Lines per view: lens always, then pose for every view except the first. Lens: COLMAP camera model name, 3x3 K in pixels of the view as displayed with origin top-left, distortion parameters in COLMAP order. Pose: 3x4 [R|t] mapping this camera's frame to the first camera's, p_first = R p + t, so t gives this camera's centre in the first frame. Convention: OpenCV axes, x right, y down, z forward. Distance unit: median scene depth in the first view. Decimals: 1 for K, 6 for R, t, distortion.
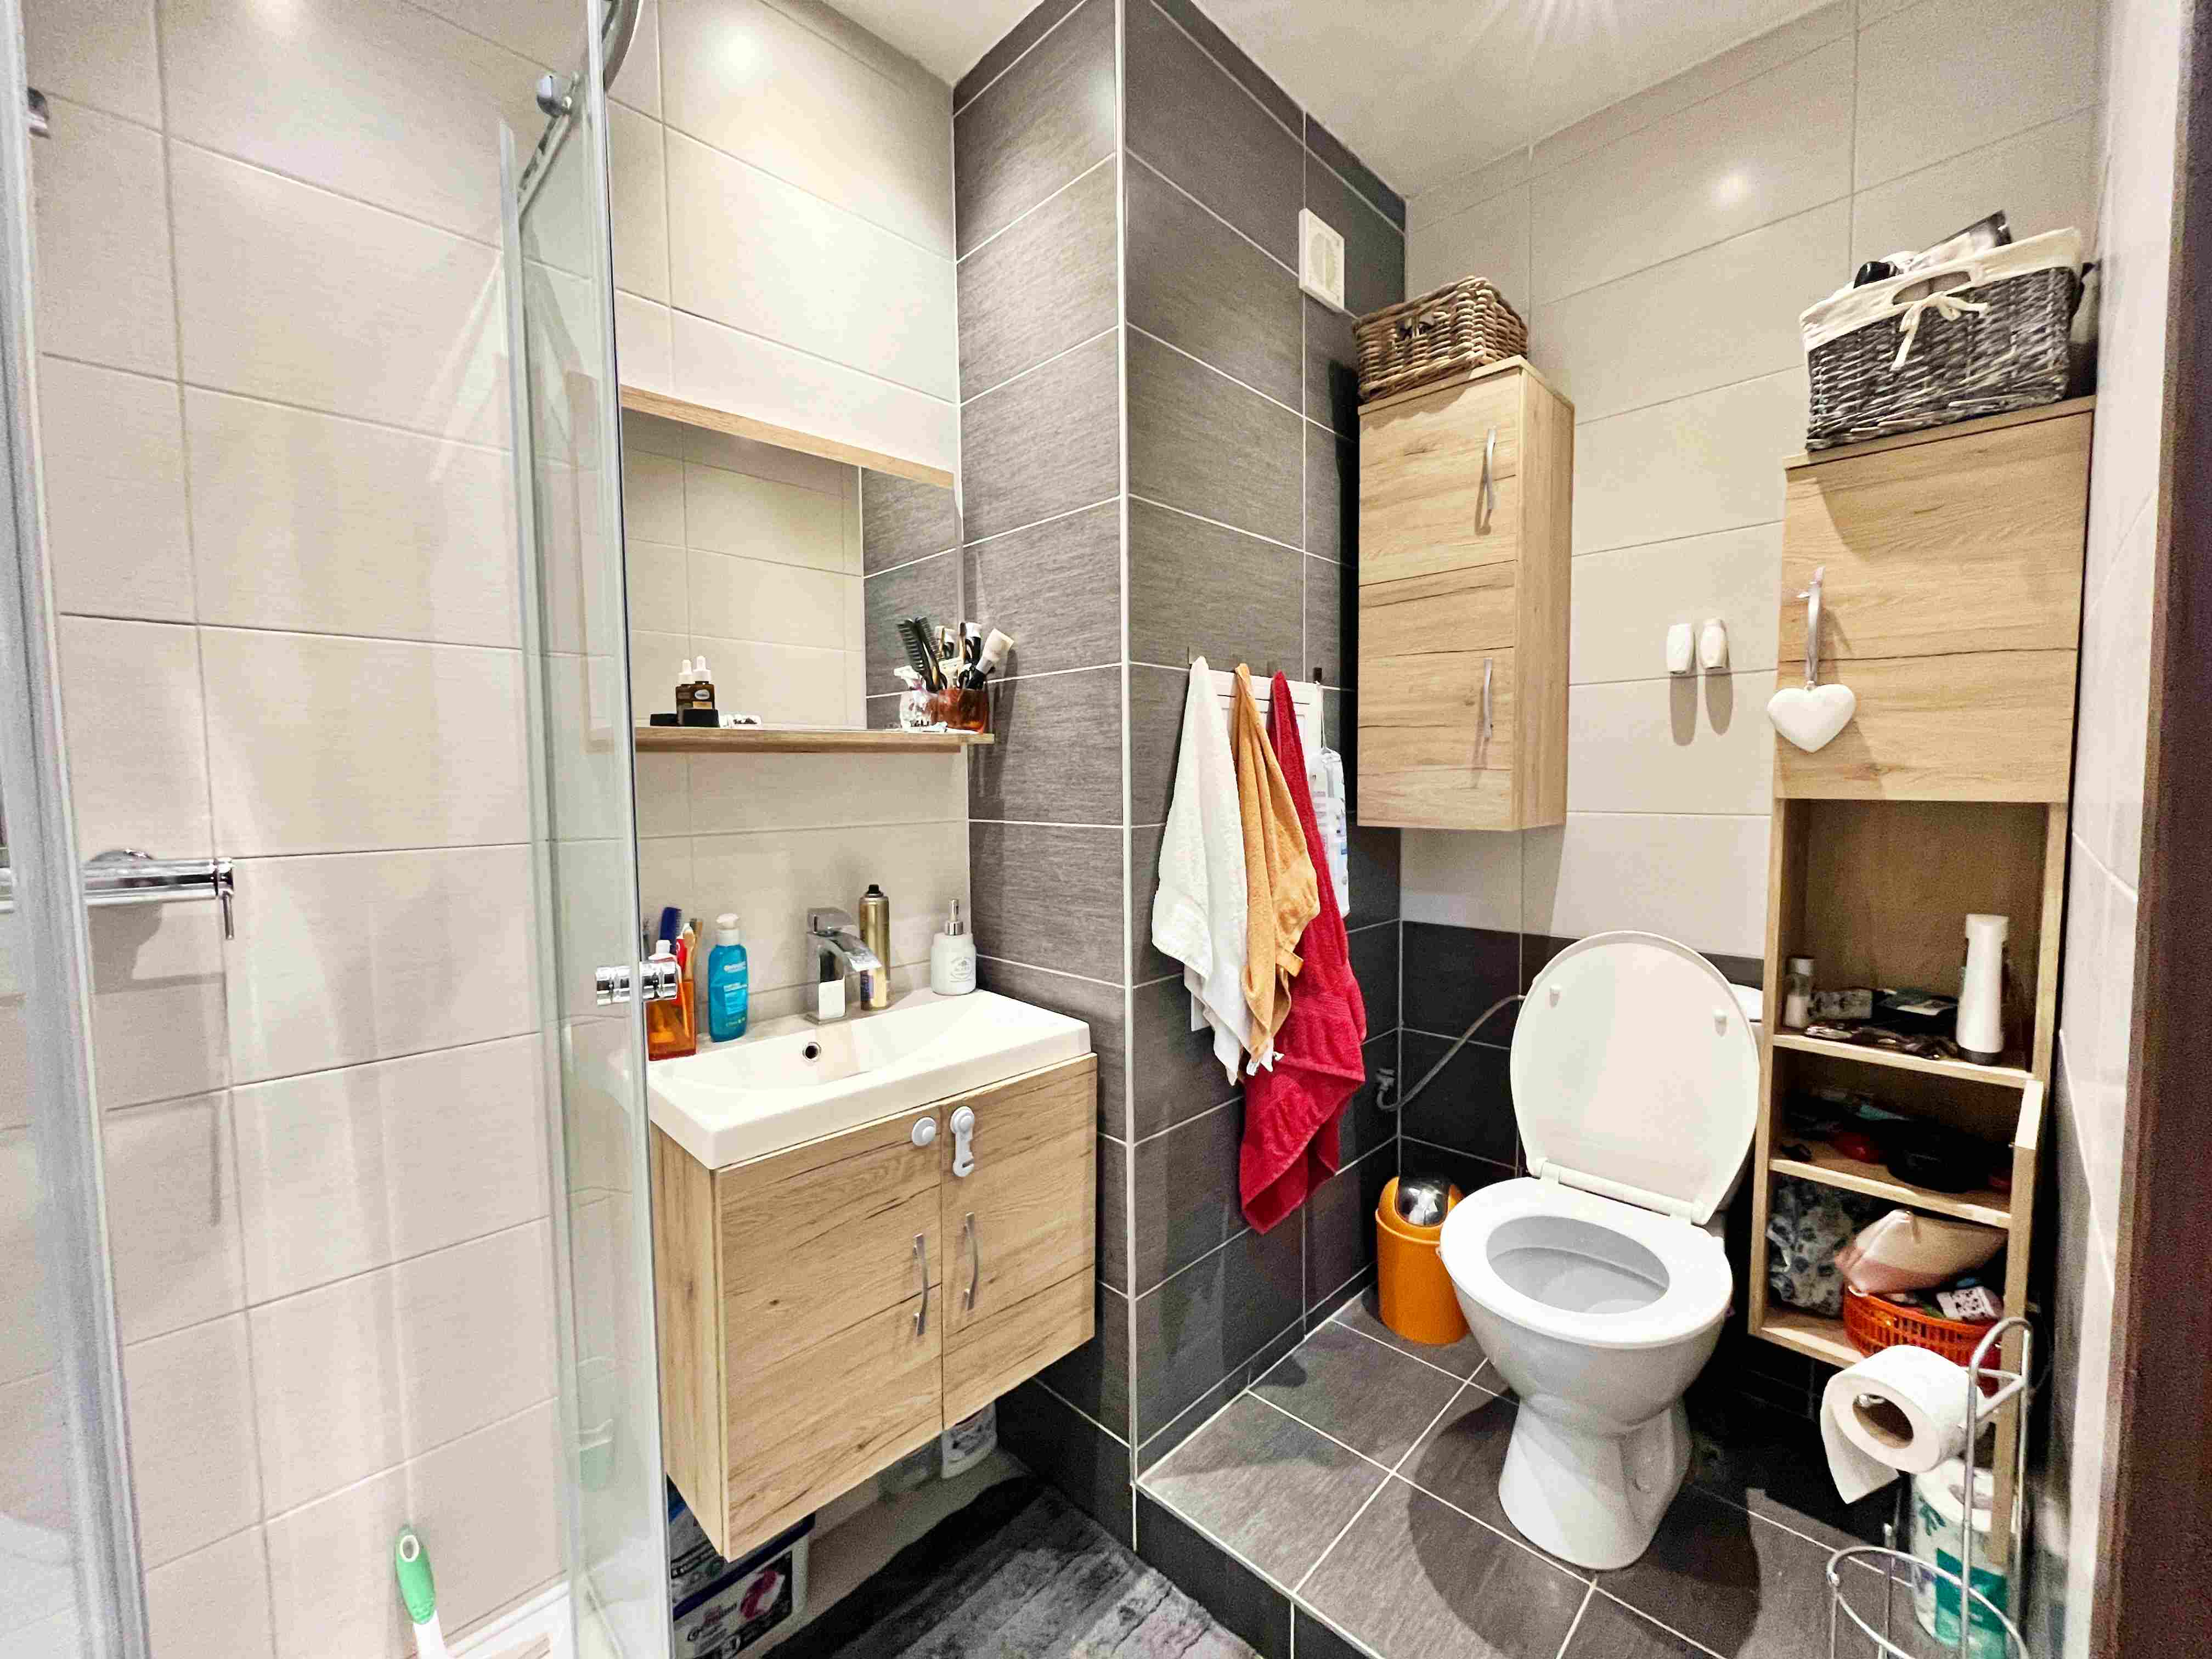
lens RADIAL K [[896.8, 0, 1106.0], [0, 896.8, 829.5], [0, 0, 1]] dist [-0.001985, -0.000595]
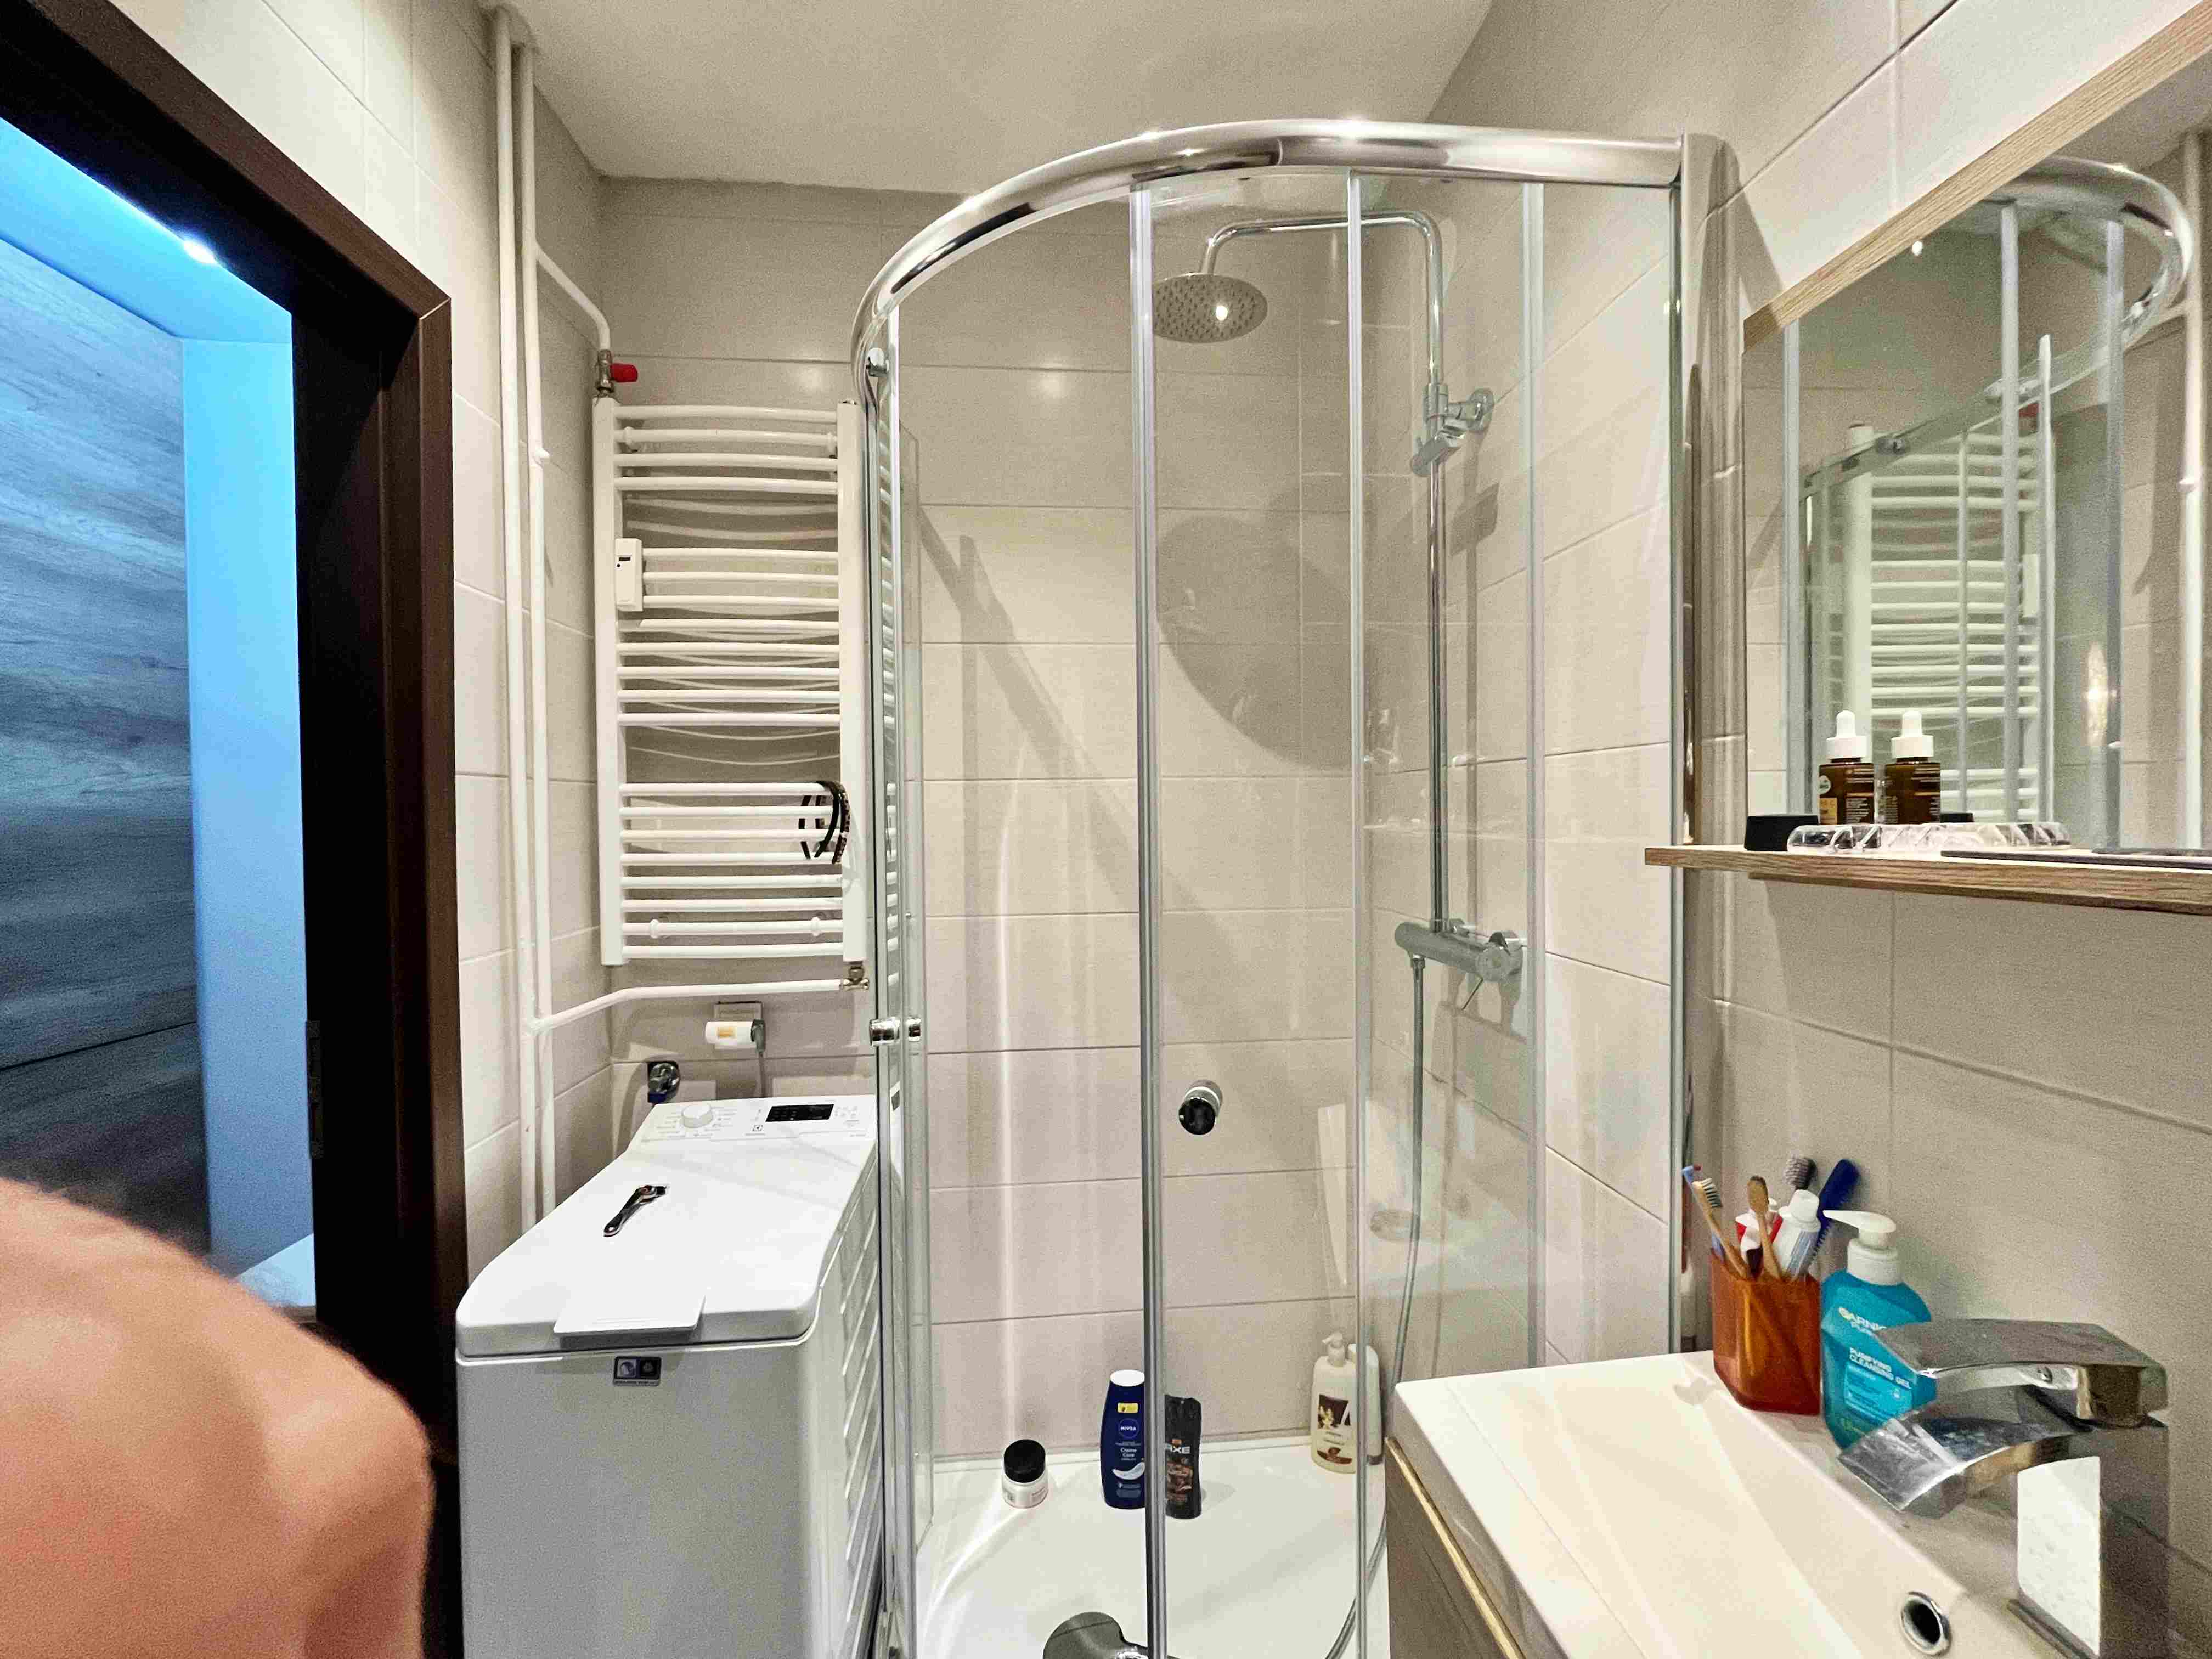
lens RADIAL K [[923.3, 0, 1106.0], [0, 923.3, 829.5], [0, 0, 1]] dist [-0.003101, -0.000235]
pose [[-0.652887, 0.029729, -0.756871, 0.211467], [-0.026989, 0.997682, 0.062469, -0.125044], [0.756974, 0.061213, -0.650572, 0.894085]]
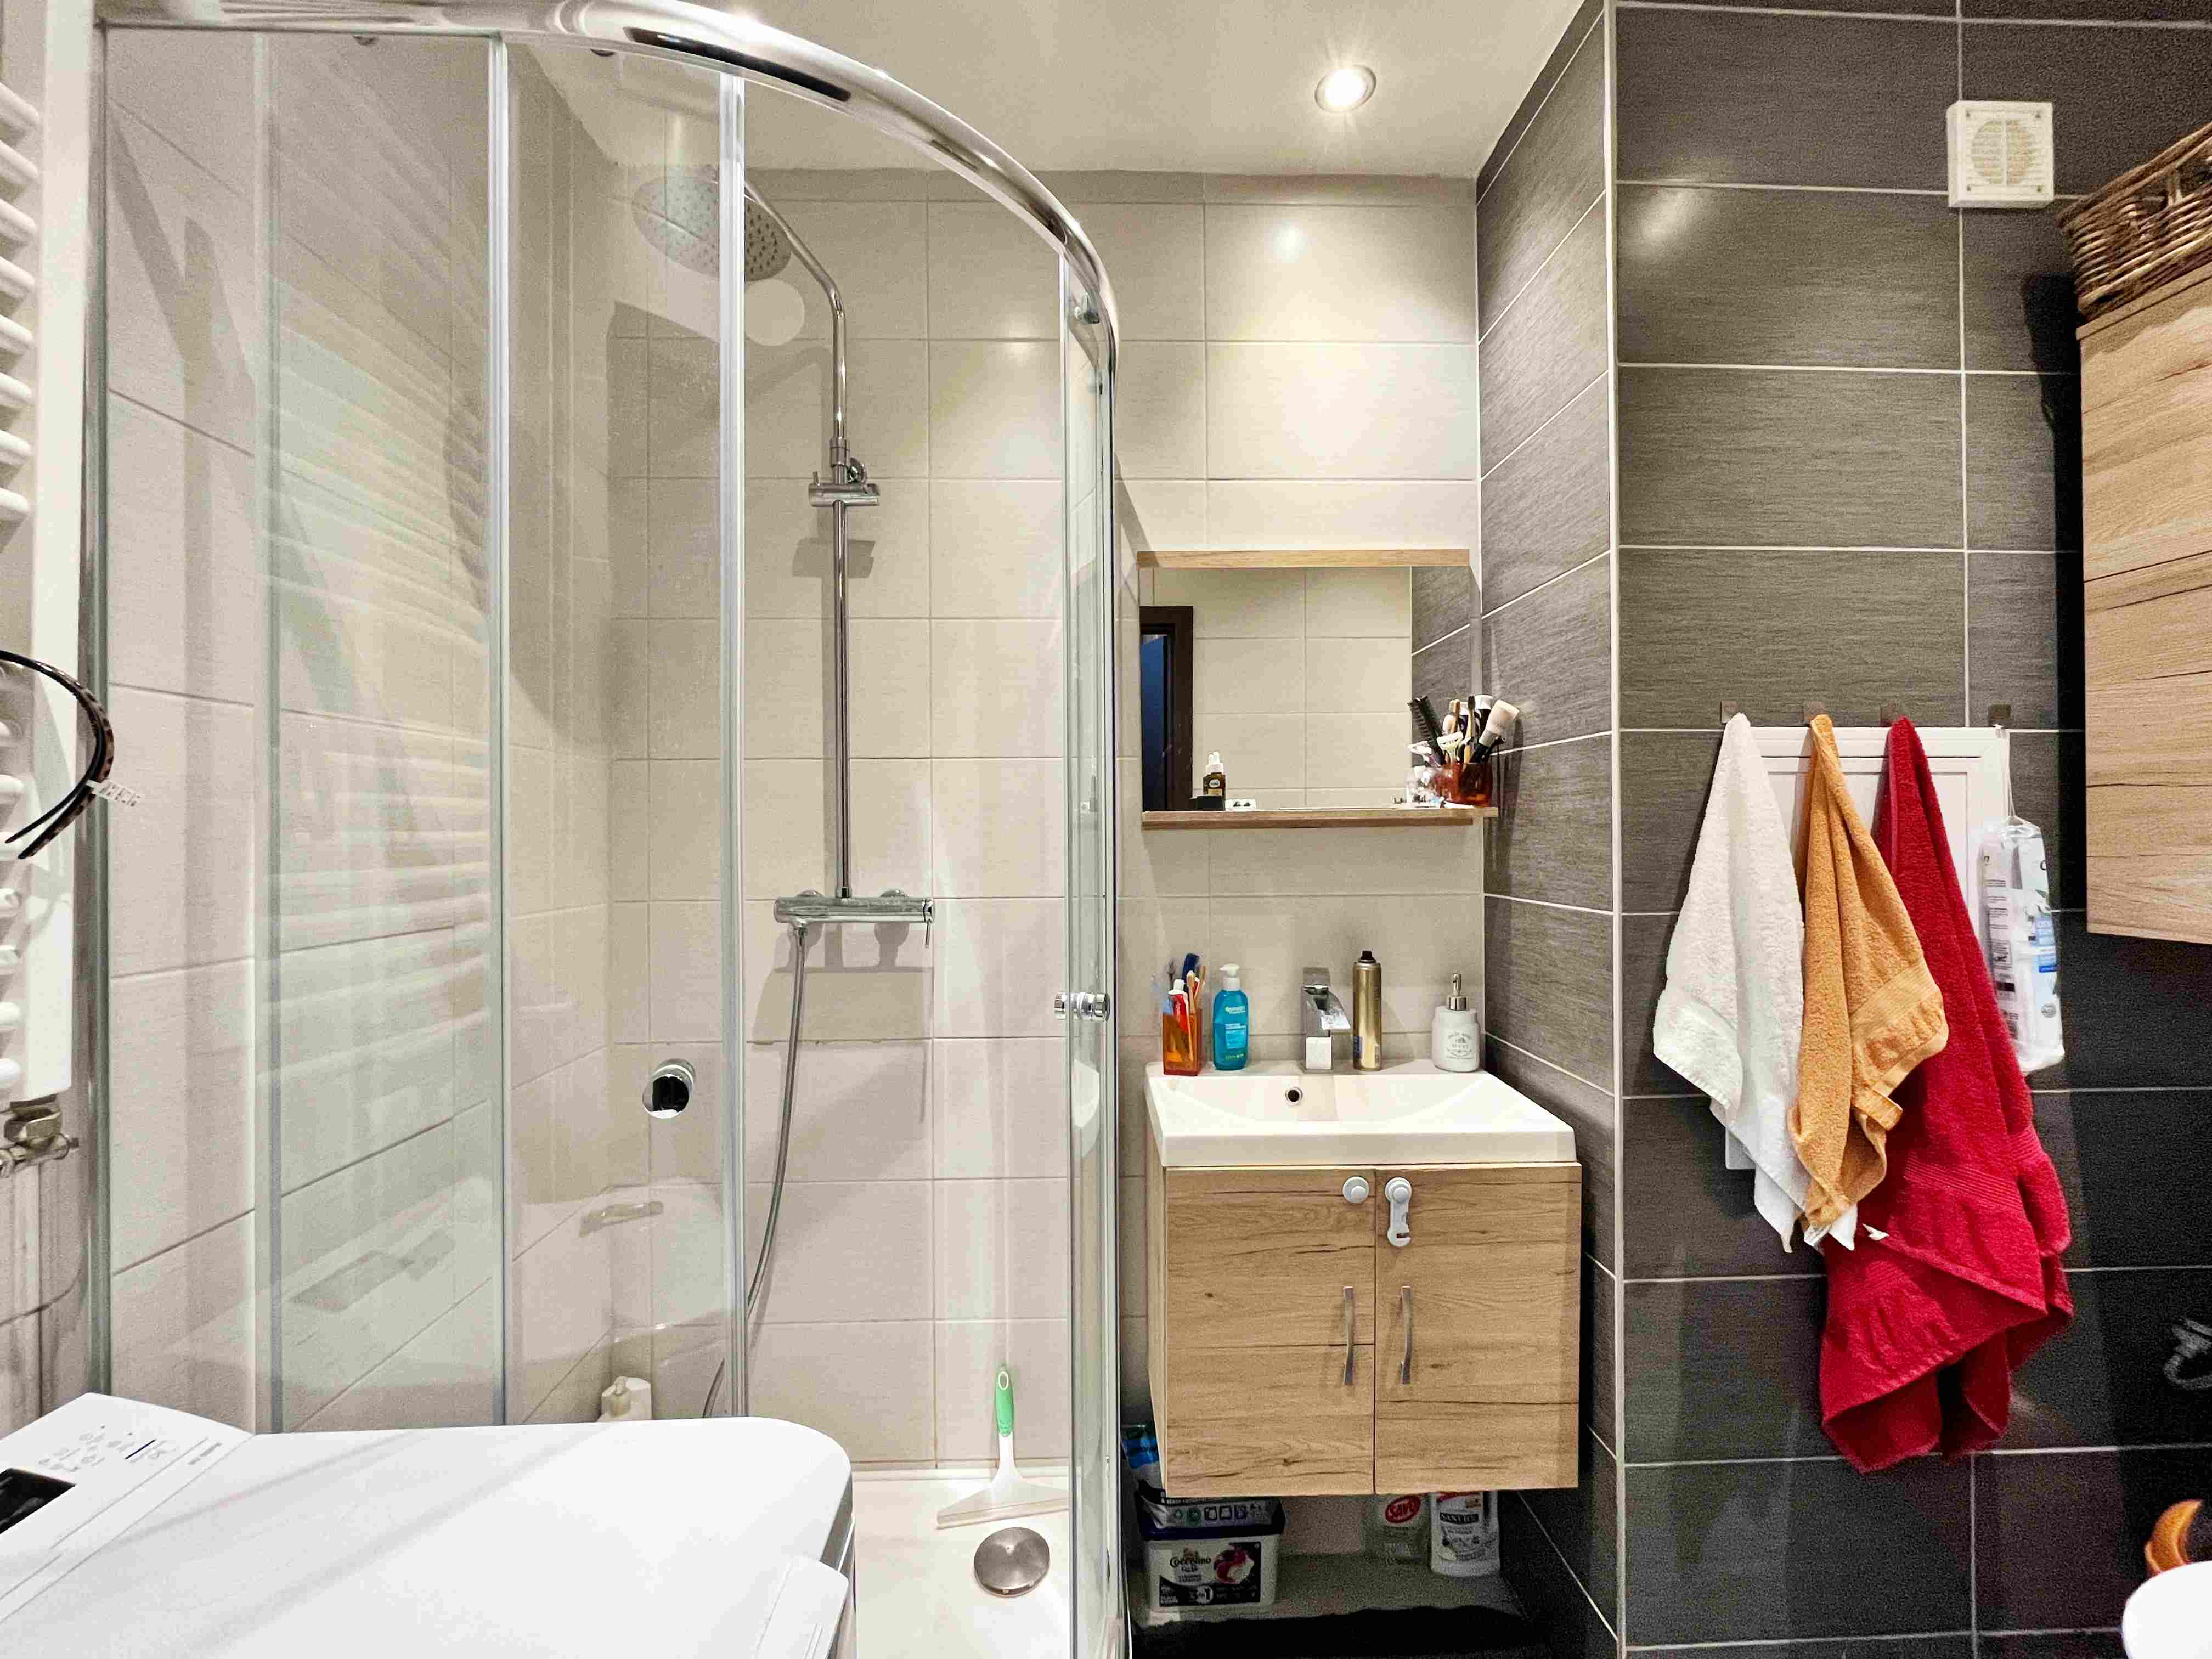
lens RADIAL K [[923.3, 0, 1106.0], [0, 923.3, 829.5], [0, 0, 1]] dist [-0.003101, -0.000235]
pose [[0.724328, 0.005394, -0.689434, 0.269752], [-0.043356, 0.998347, -0.037739, -0.027846], [0.688091, 0.057227, 0.723364, -0.014271]]
